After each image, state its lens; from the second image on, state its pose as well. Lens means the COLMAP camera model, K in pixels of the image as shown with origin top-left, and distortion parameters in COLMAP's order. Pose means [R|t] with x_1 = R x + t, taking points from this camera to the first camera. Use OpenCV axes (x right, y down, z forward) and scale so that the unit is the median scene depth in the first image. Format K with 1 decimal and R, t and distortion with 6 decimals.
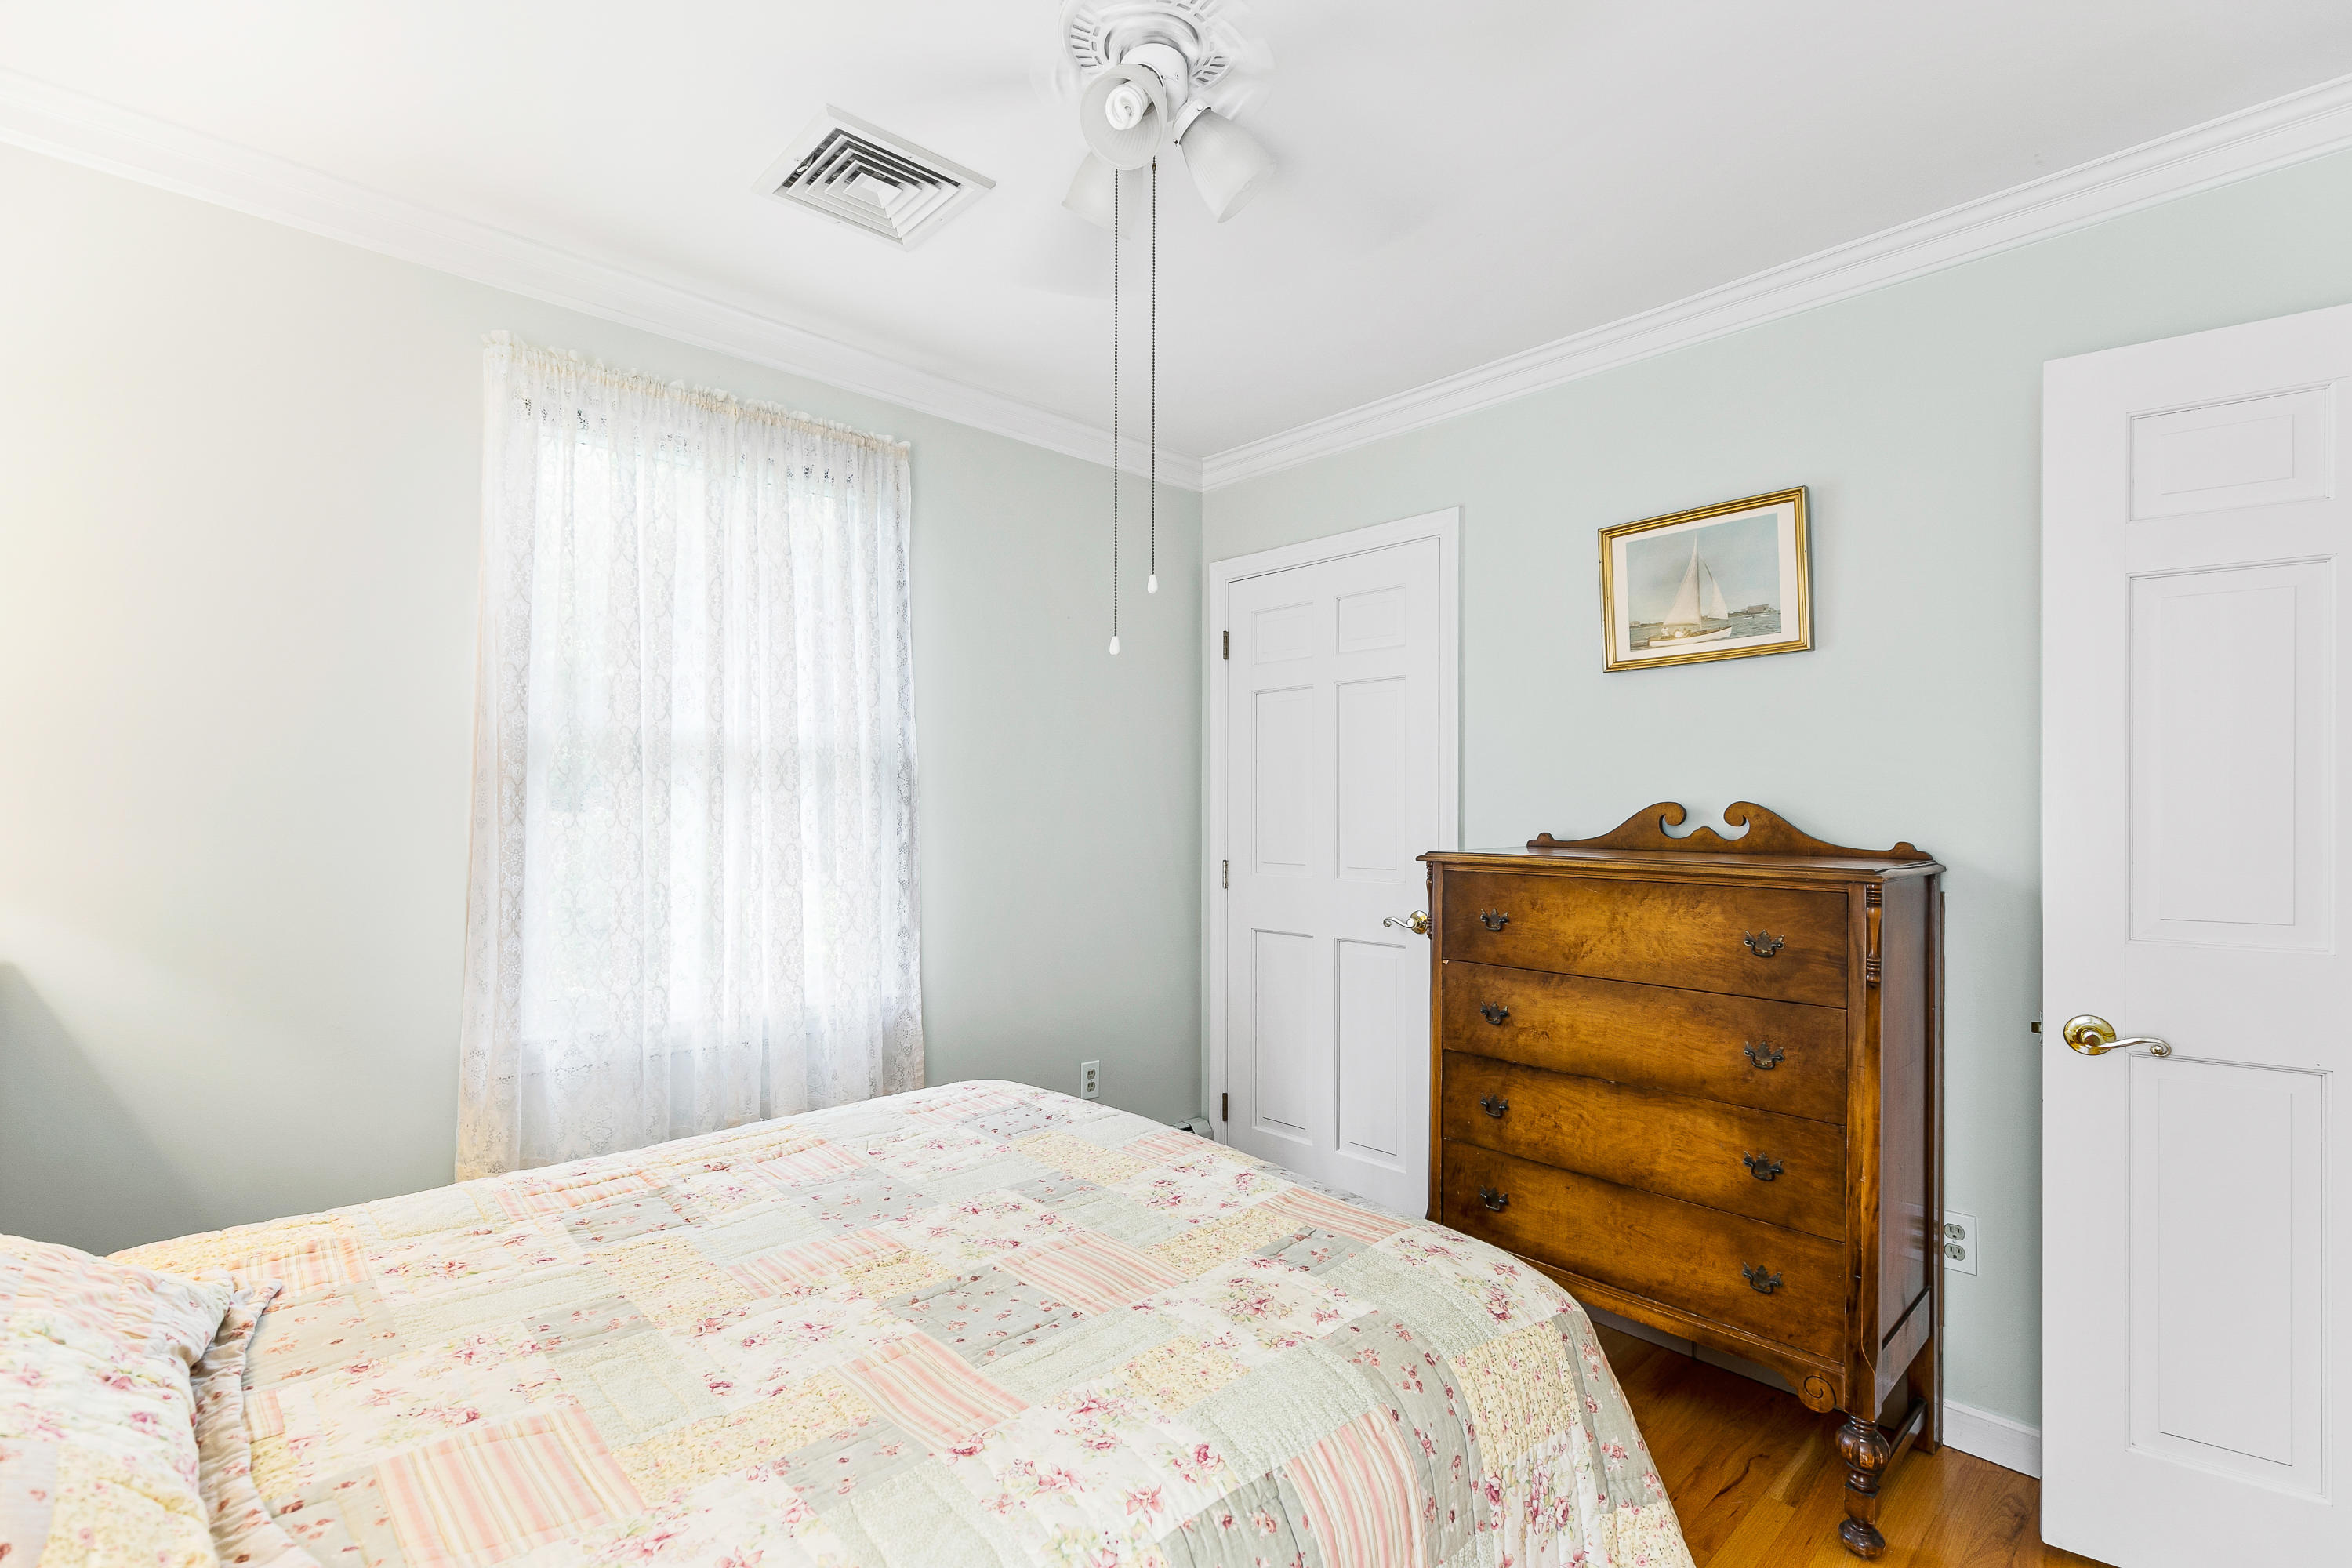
lens RADIAL K [[1055.0, 0, 1167.2], [0, 1055.0, 825.8], [0, 0, 1]] dist [0.010304, -0.001574]
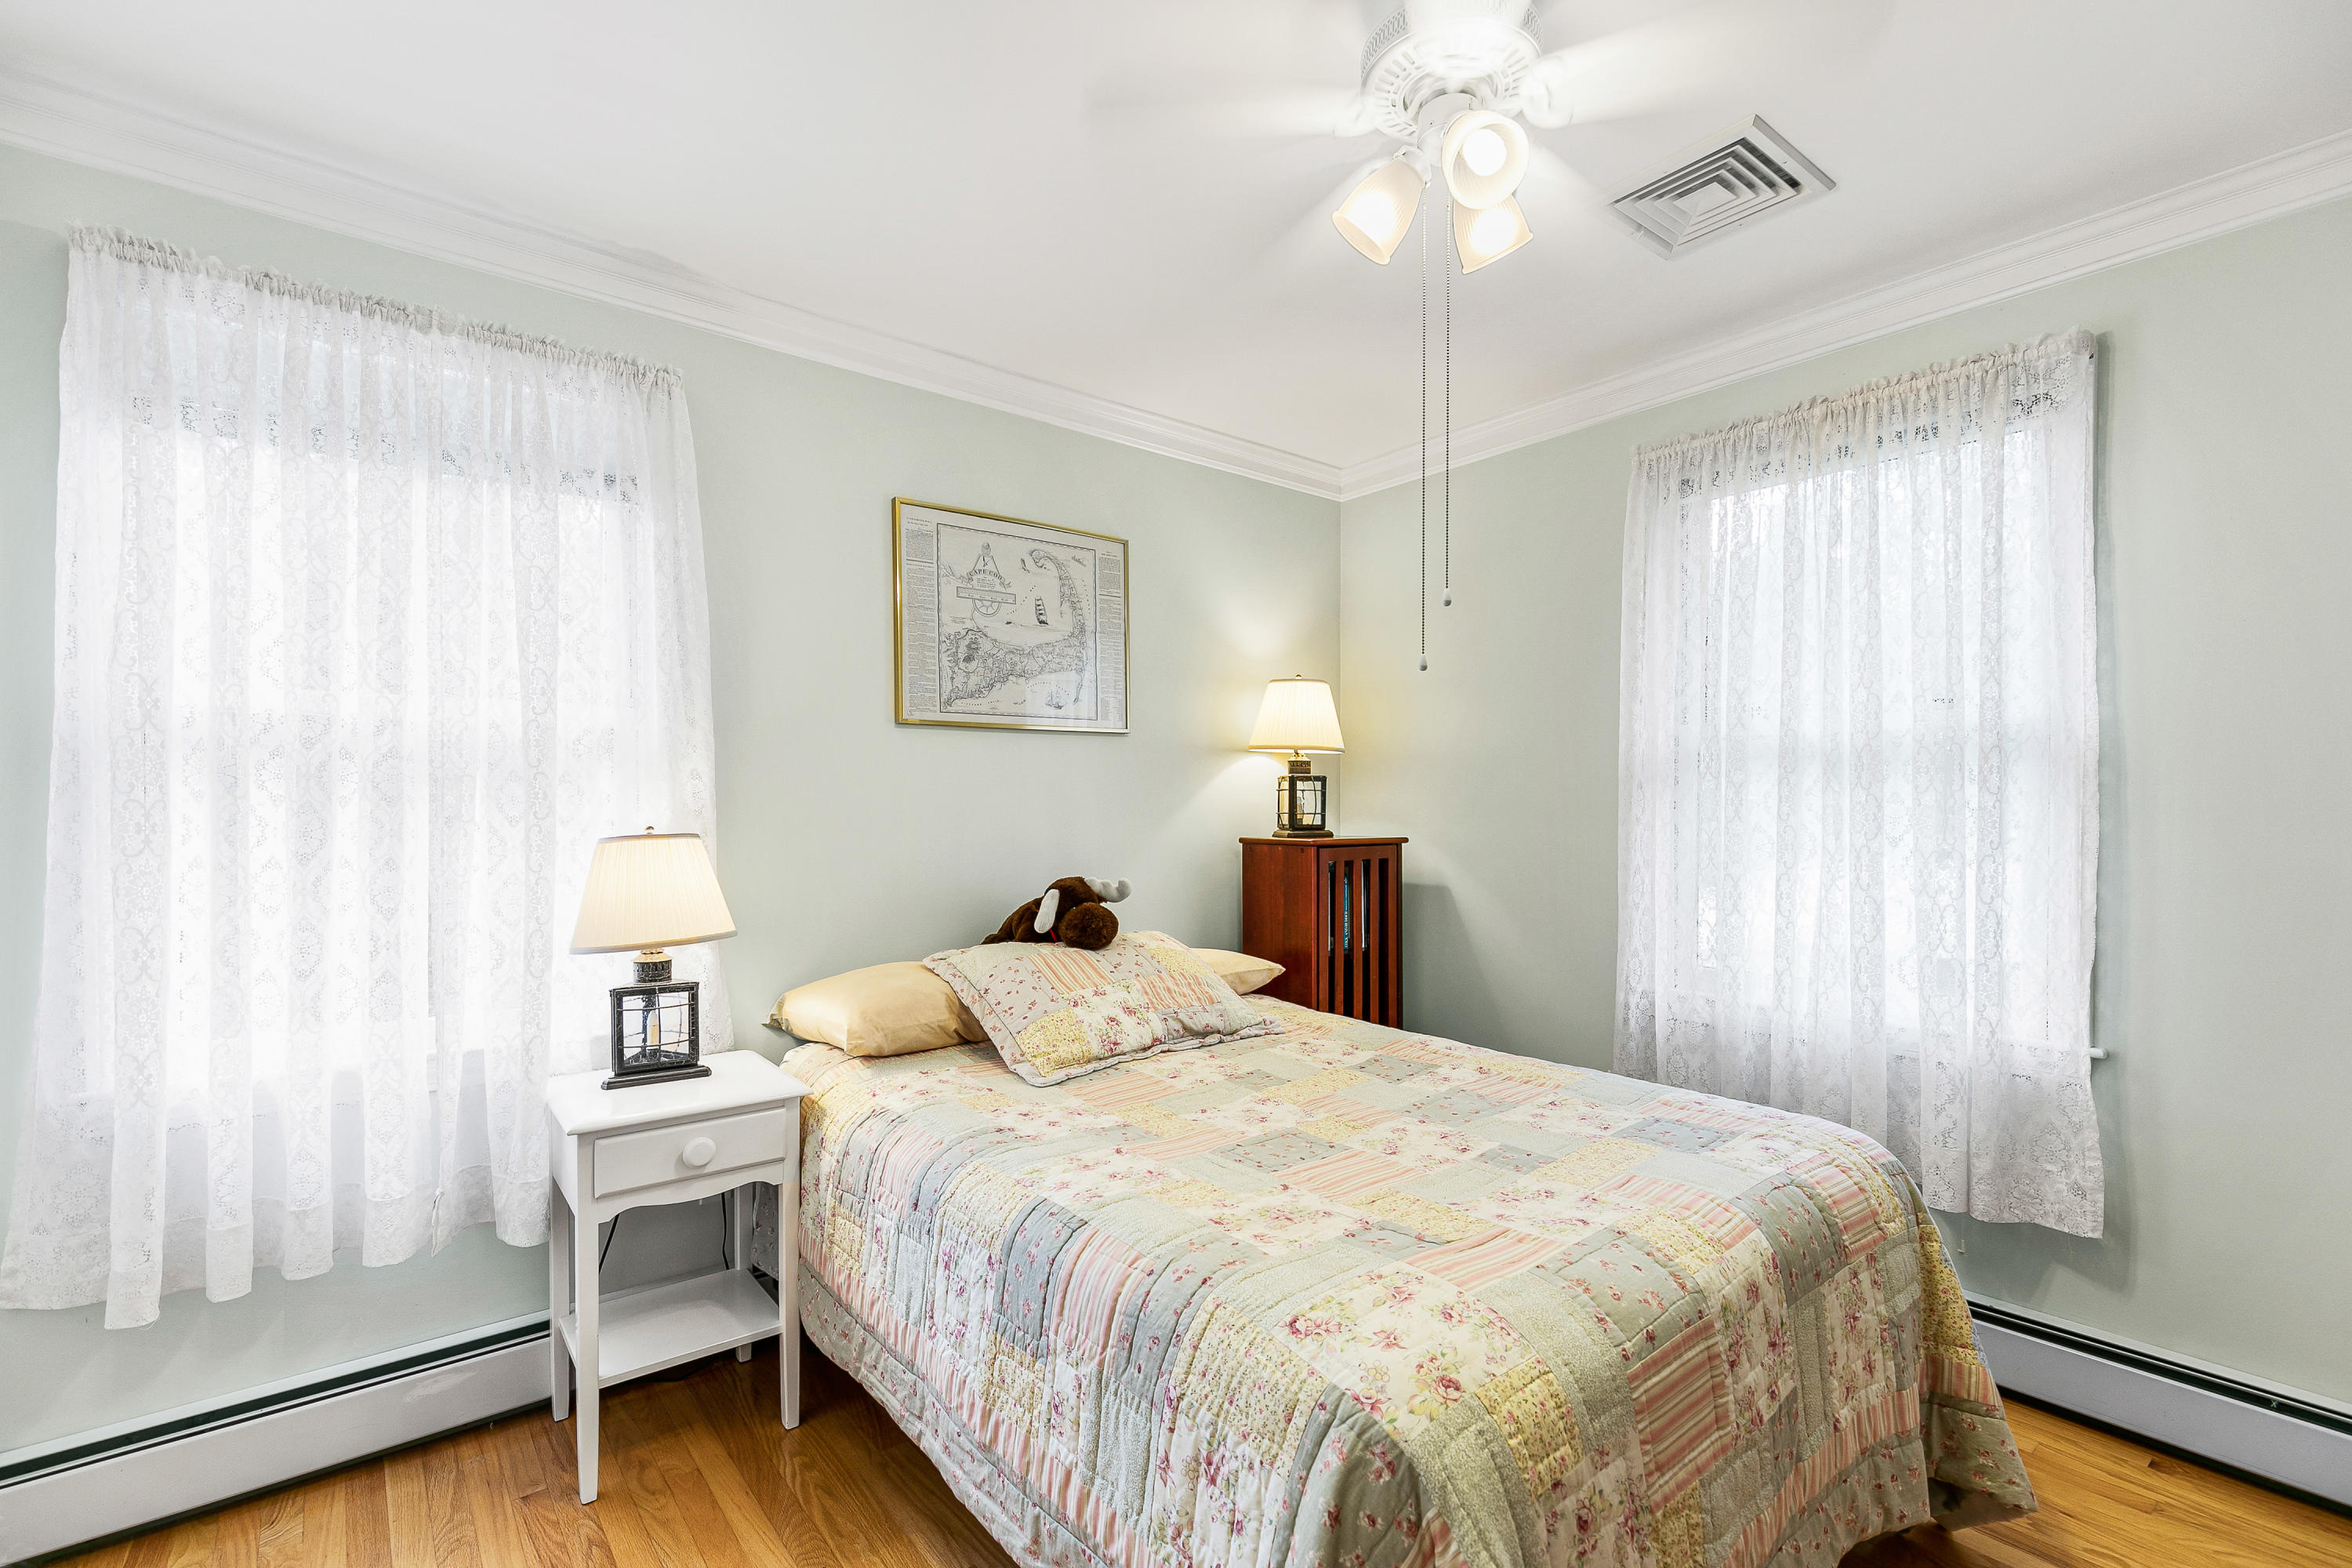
lens RADIAL K [[1055.0, 0, 1177.4], [0, 1055.0, 791.3], [0, 0, 1]] dist [0.010304, -0.001574]
pose [[-0.070436, -0.017091, -0.997370, 1.111656], [-0.018378, 0.999706, -0.015833, -0.003903], [0.997347, 0.017214, -0.070730, 0.826243]]
